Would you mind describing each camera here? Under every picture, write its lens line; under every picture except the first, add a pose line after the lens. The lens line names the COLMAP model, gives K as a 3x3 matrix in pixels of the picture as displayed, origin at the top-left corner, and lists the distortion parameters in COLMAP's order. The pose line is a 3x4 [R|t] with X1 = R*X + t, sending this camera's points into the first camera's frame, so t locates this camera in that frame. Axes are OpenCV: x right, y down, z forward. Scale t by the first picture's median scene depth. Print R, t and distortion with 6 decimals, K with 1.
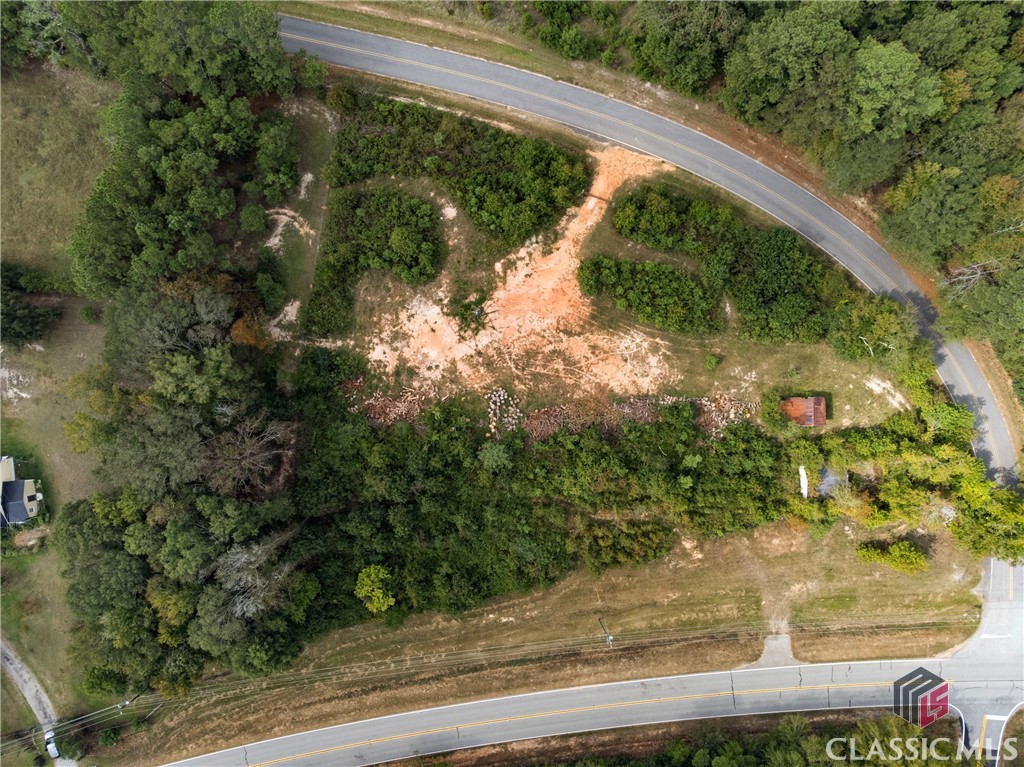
lens RADIAL K [[767.5, 0, 491.2], [0, 767.5, 387.9], [0, 0, 1]] dist [0.023111, -0.014059]
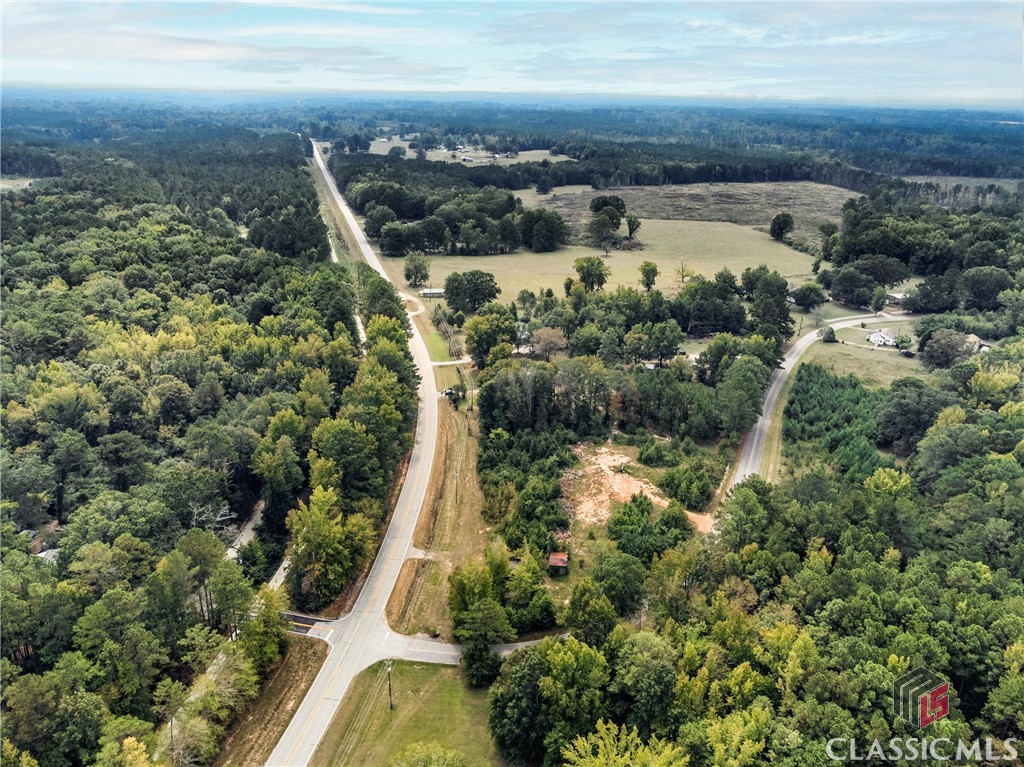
lens RADIAL K [[767.5, 0, 512.3], [0, 767.5, 382.7], [0, 0, 1]] dist [0.023111, -0.014059]
pose [[-0.151887, 0.362883, -0.919373, 1.797329], [-0.988093, -0.078832, 0.132124, -0.059030], [-0.024531, 0.928494, 0.370536, 0.034728]]
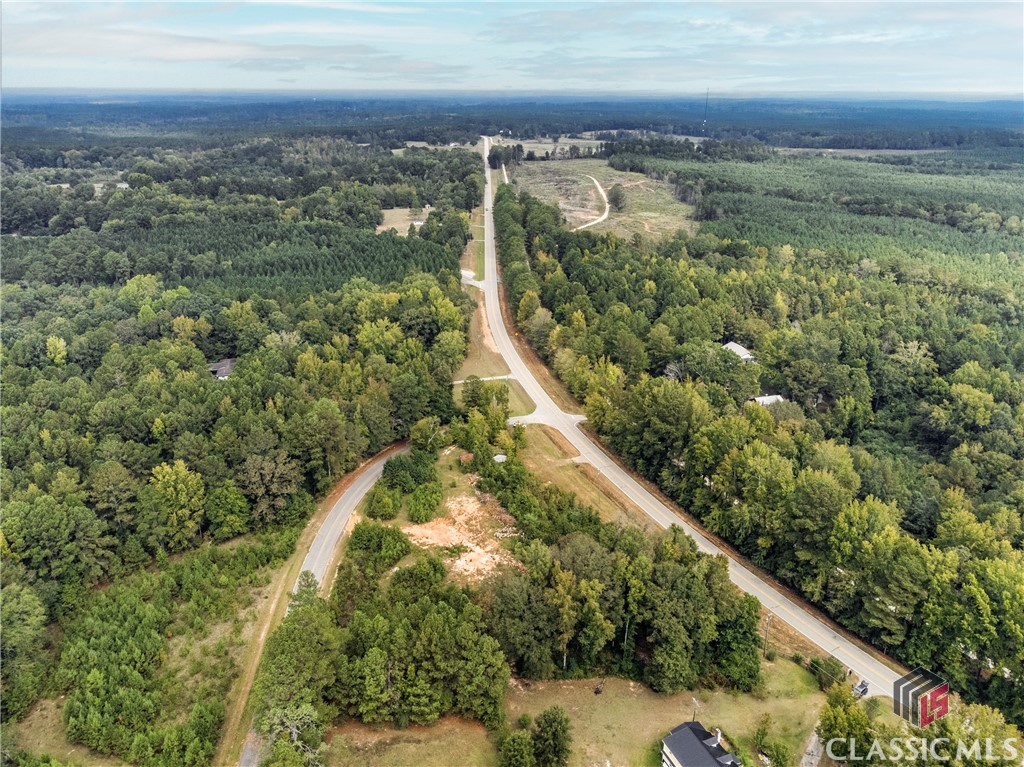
lens RADIAL K [[767.5, 0, 513.9], [0, 767.5, 380.8], [0, 0, 1]] dist [0.023111, -0.014059]
pose [[-0.285487, -0.338517, 0.896606, -1.437997], [0.958376, -0.104184, 0.265820, -0.381803], [0.003427, 0.935175, 0.354170, 0.055170]]
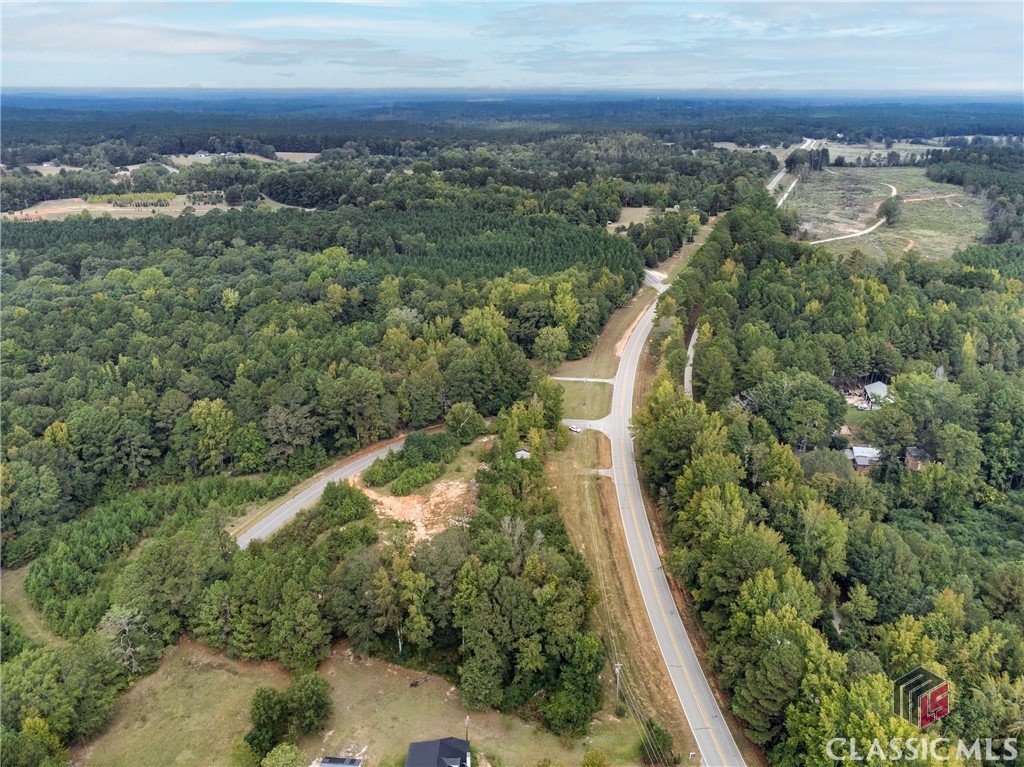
lens RADIAL K [[767.5, 0, 516.4], [0, 767.5, 386.5], [0, 0, 1]] dist [0.023111, -0.014059]
pose [[0.139610, -0.356341, 0.923867, -1.488725], [0.990203, 0.052648, -0.129327, 0.368566], [-0.002555, 0.932872, 0.360200, 0.069049]]
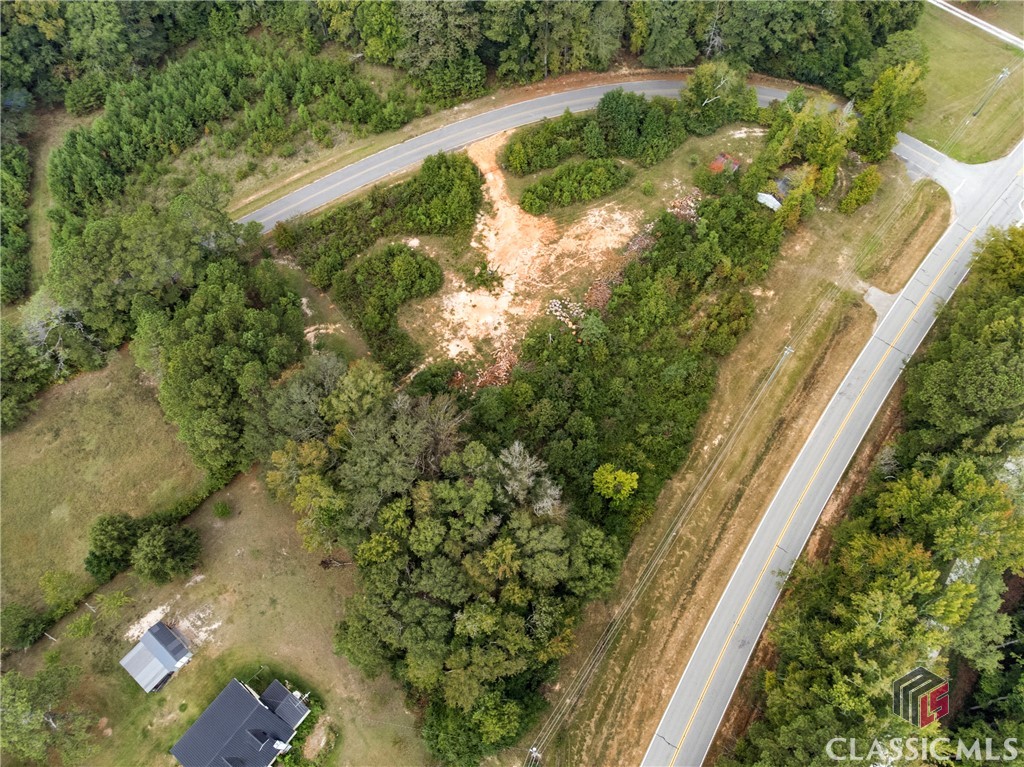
lens RADIAL K [[767.5, 0, 505.6], [0, 767.5, 385.4], [0, 0, 1]] dist [0.023111, -0.014059]
pose [[0.688371, -0.642526, 0.336609, -0.502307], [0.725359, 0.609430, -0.320078, 0.396248], [0.000519, 0.464494, 0.885576, 0.036648]]
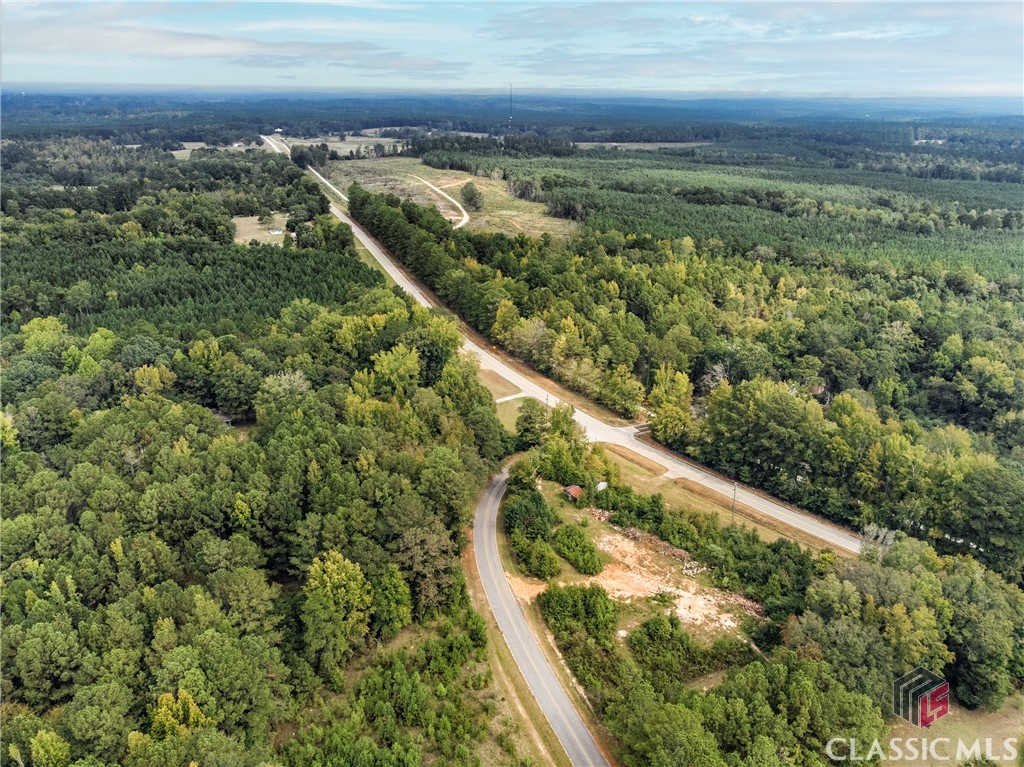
lens RADIAL K [[767.5, 0, 509.6], [0, 767.5, 380.0], [0, 0, 1]] dist [0.023111, -0.014059]
pose [[-0.565719, -0.294630, 0.770166, -0.891427], [0.824598, -0.202537, 0.528220, -1.054726], [0.000357, 0.933901, 0.357531, 0.053169]]
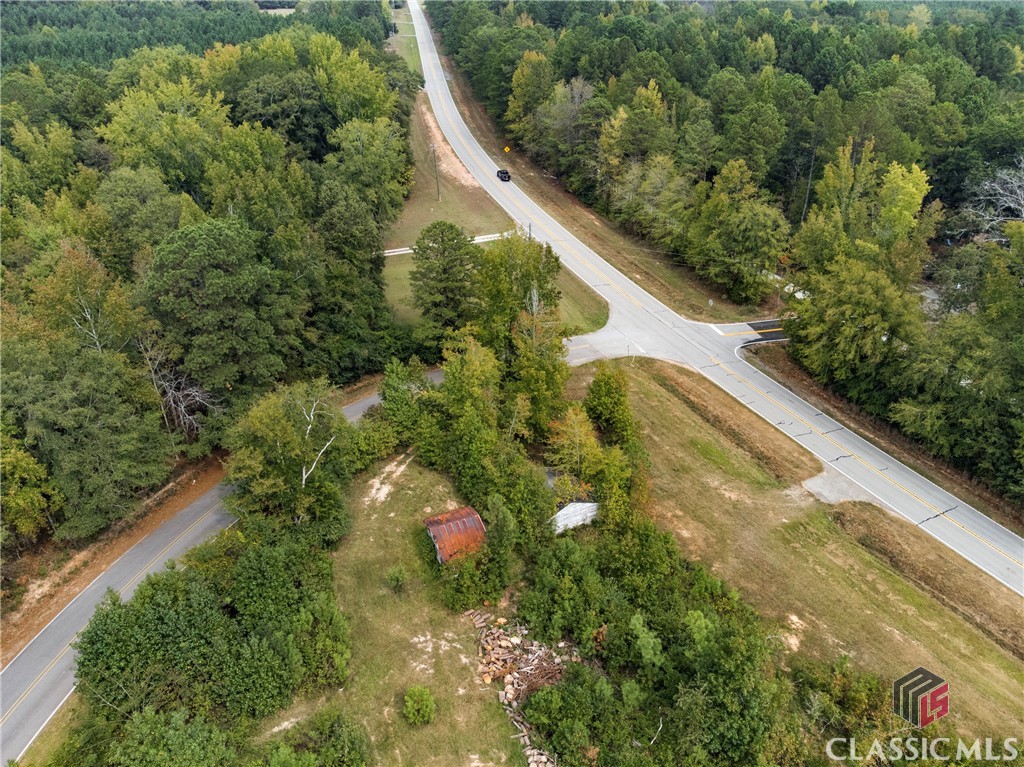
lens RADIAL K [[767.5, 0, 513.8], [0, 767.5, 389.3], [0, 0, 1]] dist [0.023111, -0.014059]
pose [[-0.378202, -0.464647, 0.800666, 0.006075], [0.925626, -0.202357, 0.319795, -0.085522], [0.013429, 0.862064, 0.506621, 0.632239]]
